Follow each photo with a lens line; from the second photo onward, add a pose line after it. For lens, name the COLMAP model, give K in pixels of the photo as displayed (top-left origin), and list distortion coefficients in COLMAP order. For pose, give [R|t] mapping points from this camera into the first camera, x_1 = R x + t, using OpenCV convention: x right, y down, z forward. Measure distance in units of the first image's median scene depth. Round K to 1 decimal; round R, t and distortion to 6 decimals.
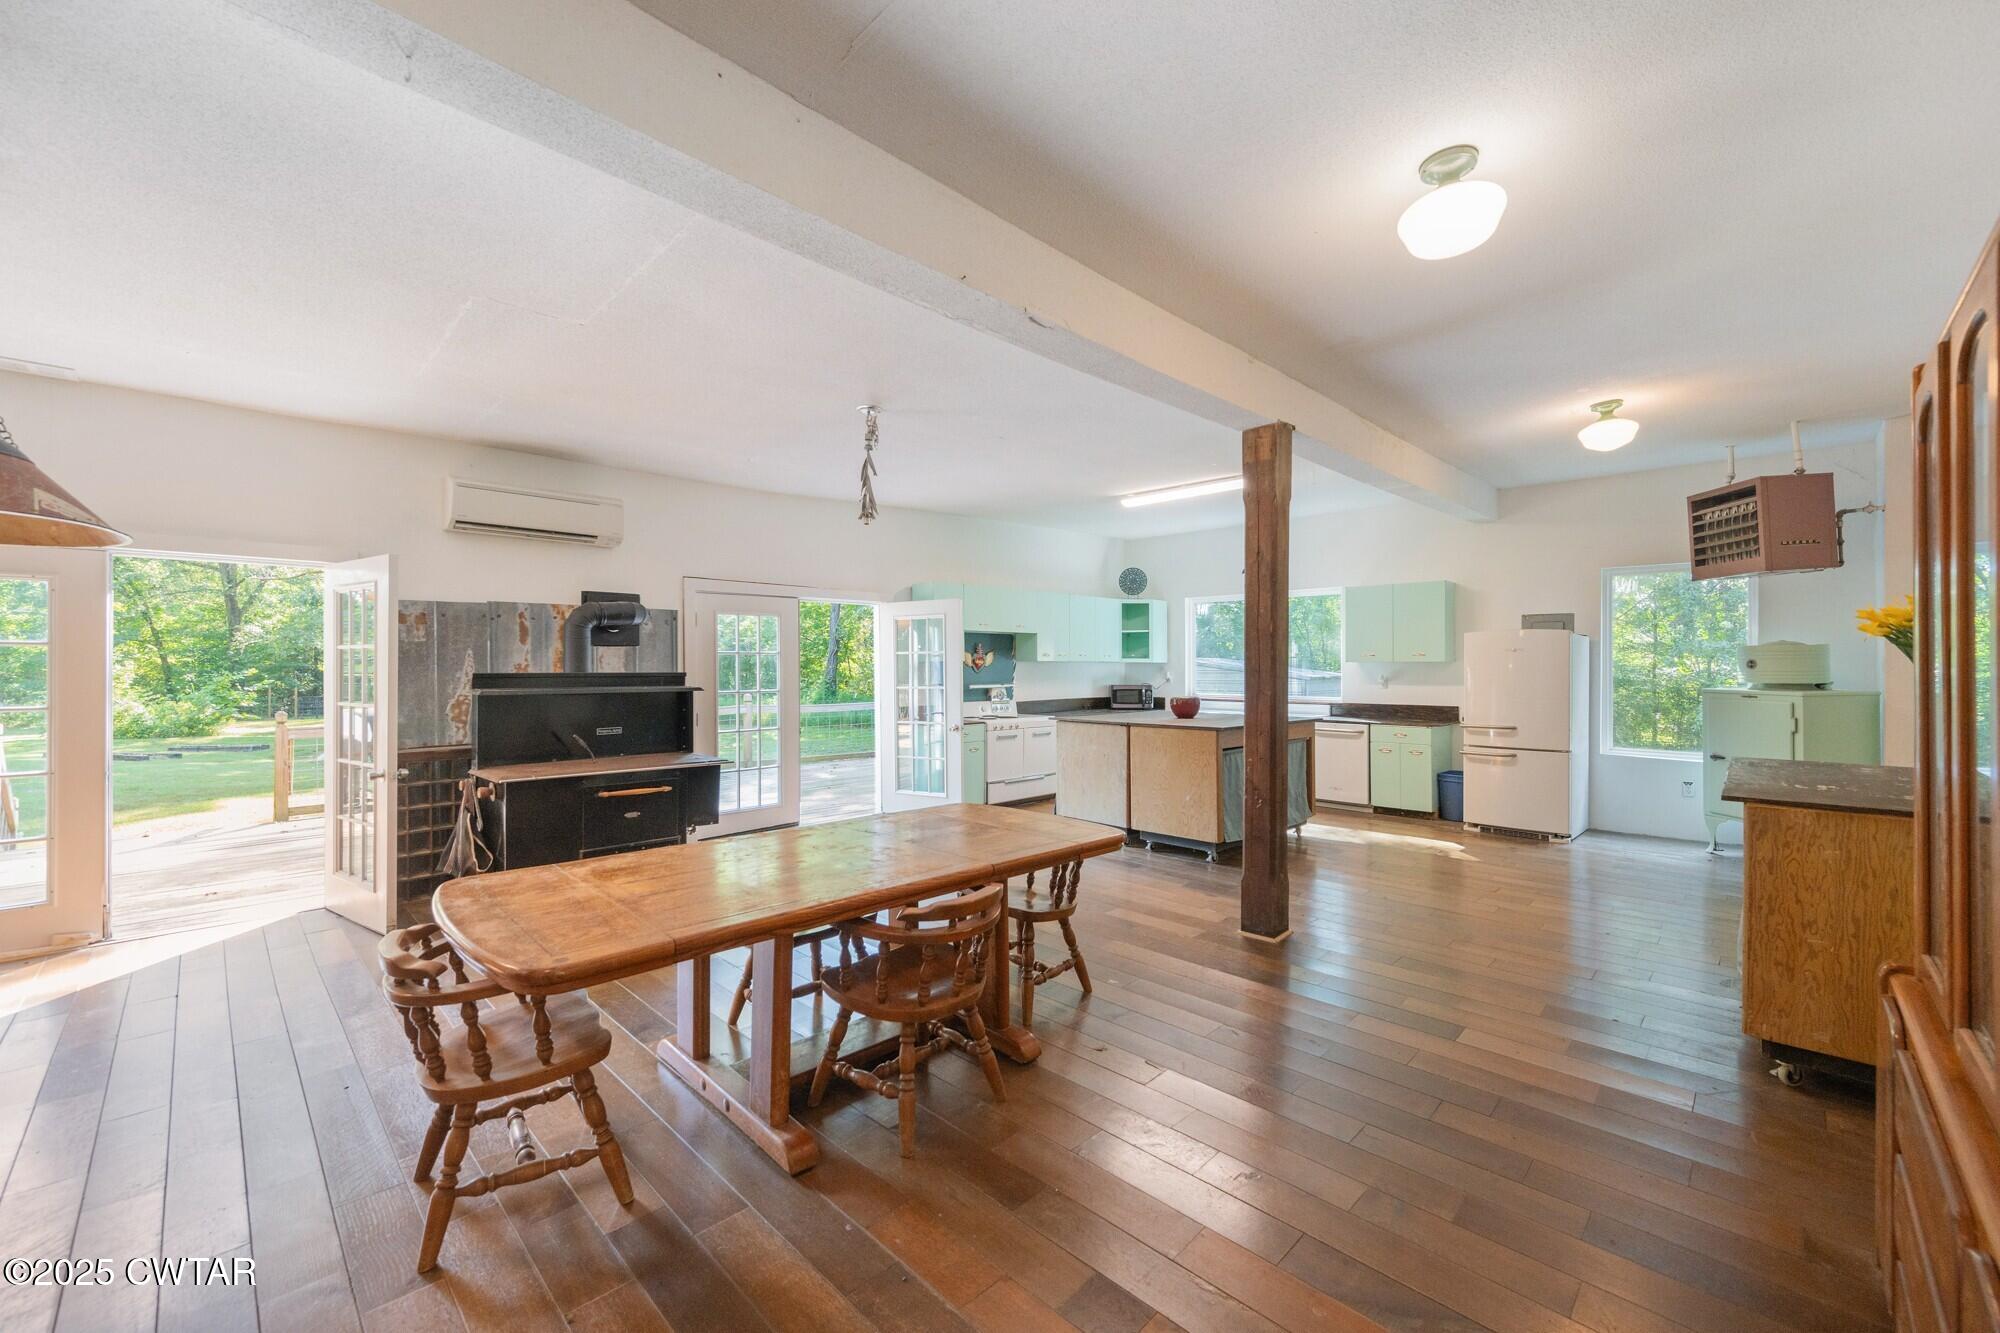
lens RADIAL K [[788.3, 0, 1000.0], [0, 788.3, 666.5], [0, 0, 1]] dist [0.000177, 0.000005]
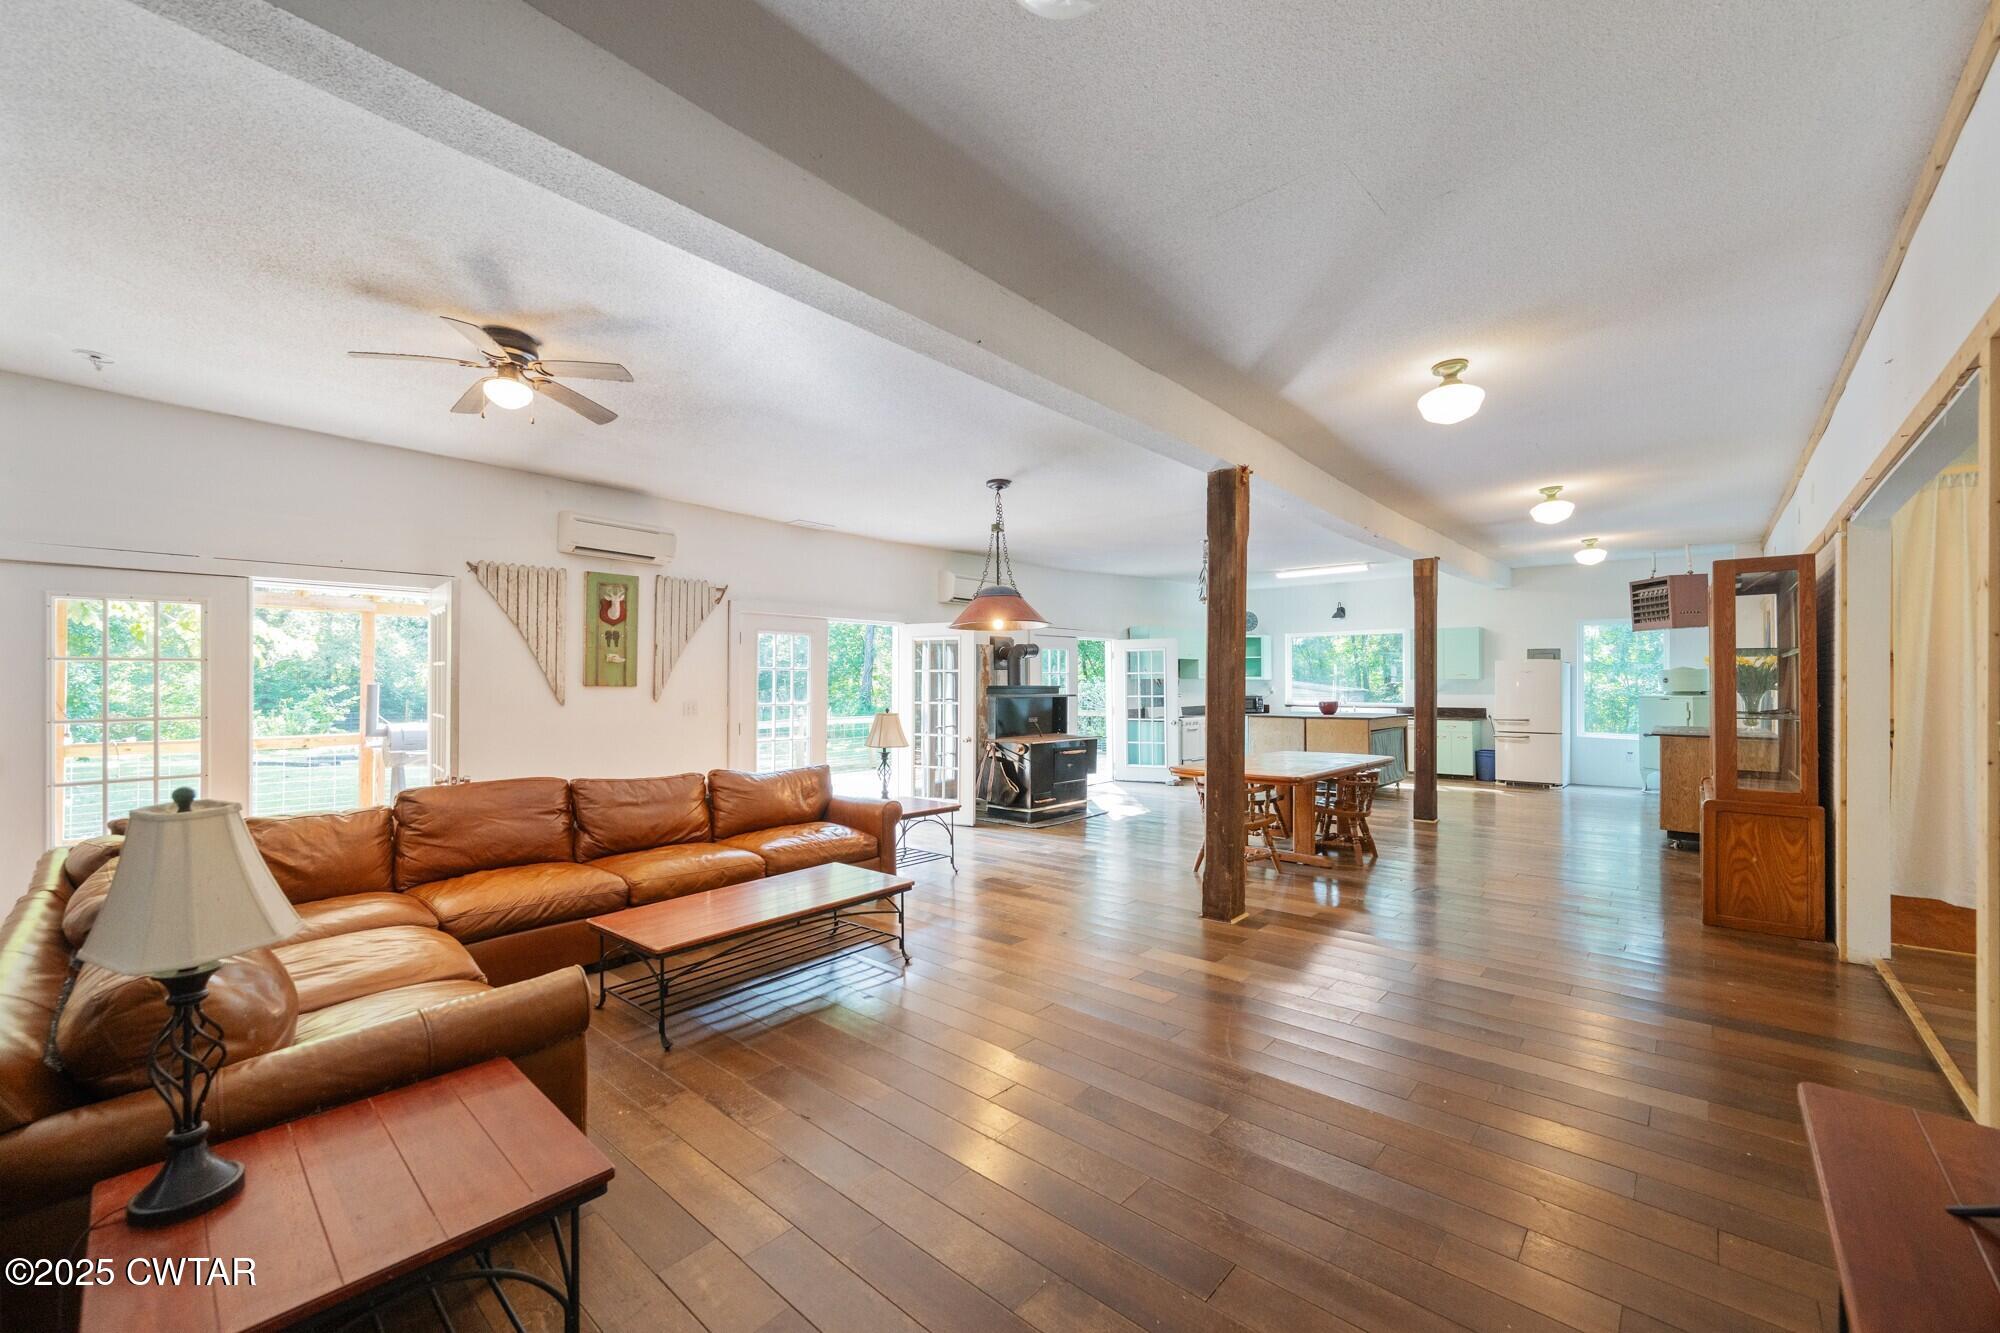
lens RADIAL K [[785.5, 0, 999.7], [0, 785.5, 678.3], [0, 0, 1]] dist [-0.000588, -0.000071]
pose [[0.998600, -0.000727, 0.052885, -0.526988], [0.001054, 0.999981, -0.006155, 0.001304], [-0.052879, 0.006202, 0.998582, -0.567430]]
